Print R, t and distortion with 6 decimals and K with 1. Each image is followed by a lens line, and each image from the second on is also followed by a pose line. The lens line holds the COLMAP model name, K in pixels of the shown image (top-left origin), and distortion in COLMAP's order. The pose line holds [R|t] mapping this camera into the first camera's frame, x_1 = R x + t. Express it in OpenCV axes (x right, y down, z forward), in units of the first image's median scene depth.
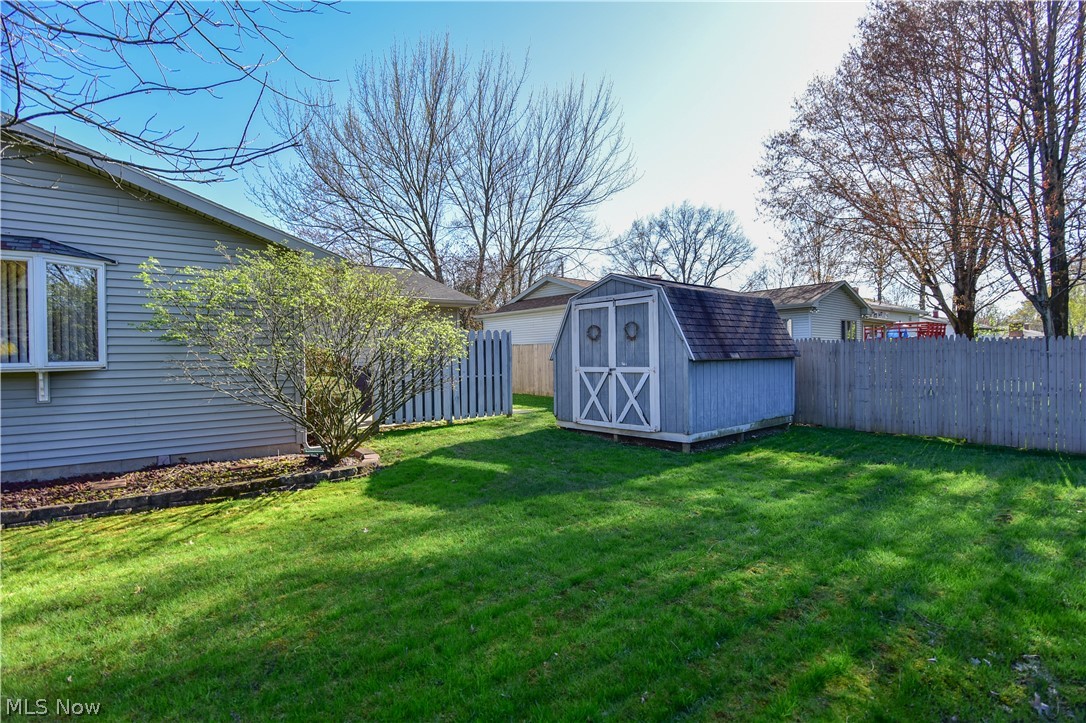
lens RADIAL K [[533.5, 0, 549.3], [0, 533.5, 360.7], [0, 0, 1]] dist [-0.011448, -0.001289]
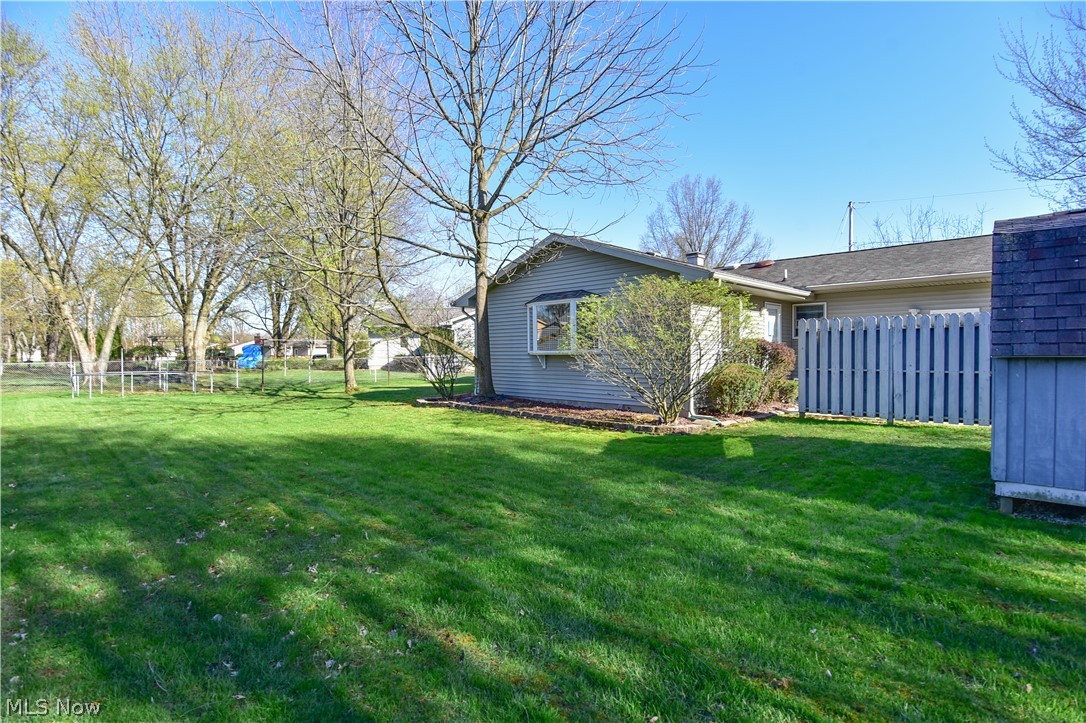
lens RADIAL K [[533.5, 0, 549.6], [0, 533.5, 359.1], [0, 0, 1]] dist [-0.011448, -0.001289]
pose [[0.117694, 0.026698, -0.992691, 1.241795], [-0.002978, 0.999644, 0.026532, -0.021355], [0.993045, -0.000166, 0.117731, 0.679013]]
